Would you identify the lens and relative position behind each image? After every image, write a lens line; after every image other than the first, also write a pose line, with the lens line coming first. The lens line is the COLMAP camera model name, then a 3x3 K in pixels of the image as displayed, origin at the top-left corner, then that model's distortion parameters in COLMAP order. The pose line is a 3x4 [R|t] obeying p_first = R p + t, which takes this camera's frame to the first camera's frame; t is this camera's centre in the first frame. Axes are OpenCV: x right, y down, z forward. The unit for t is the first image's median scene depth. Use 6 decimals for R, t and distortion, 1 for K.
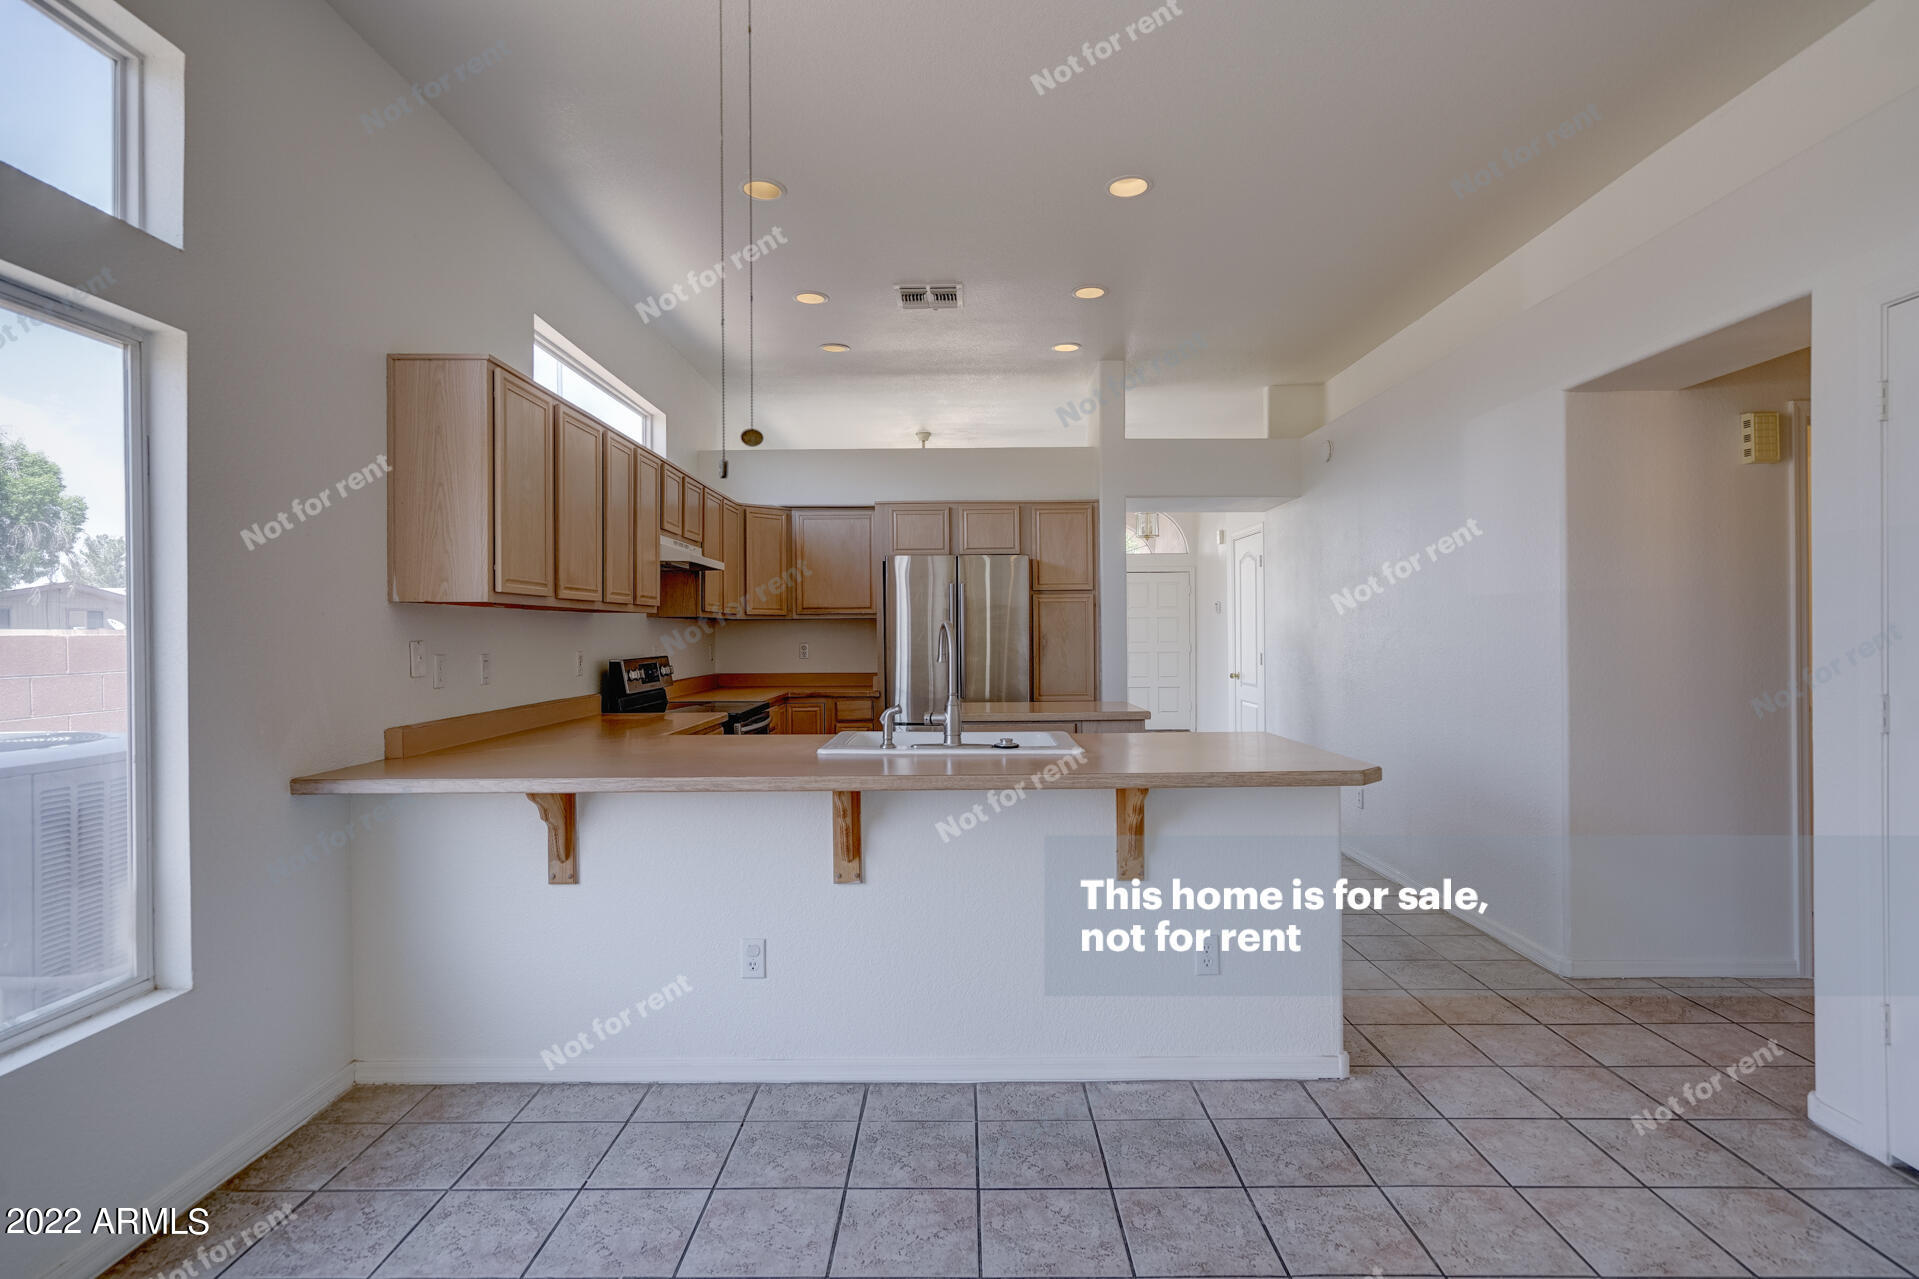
lens RADIAL K [[902.6, 0, 959.5], [0, 902.6, 639.5], [0, 0, 1]] dist [-0.000617, 0.000231]
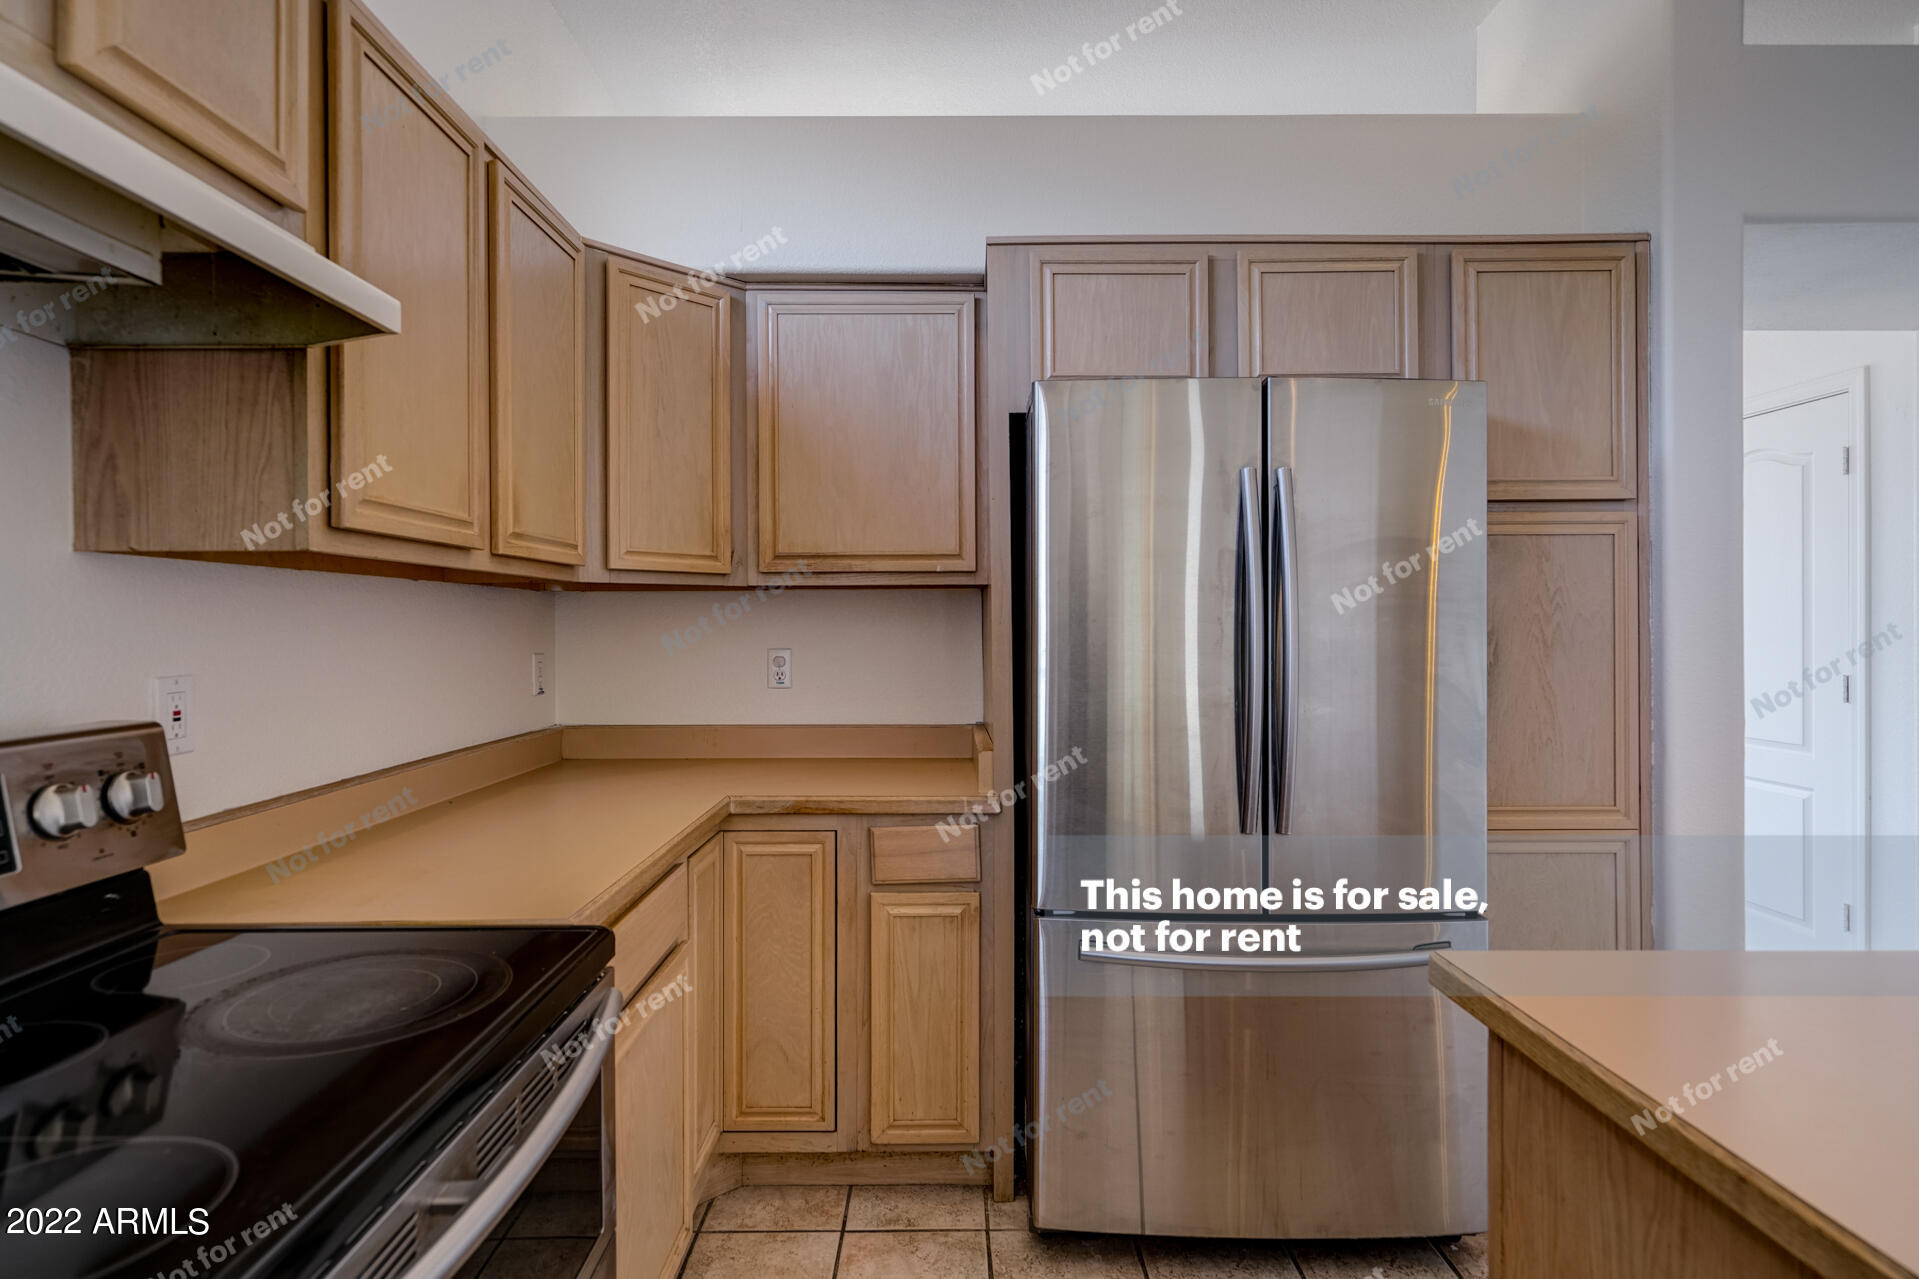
lens RADIAL K [[902.6, 0, 959.5], [0, 902.6, 639.5], [0, 0, 1]] dist [-0.000617, 0.000231]
pose [[0.999900, 0.005461, 0.013067, -0.113860], [-0.005510, 0.999978, 0.003707, -0.003752], [-0.013047, -0.003778, 0.999908, 0.693381]]
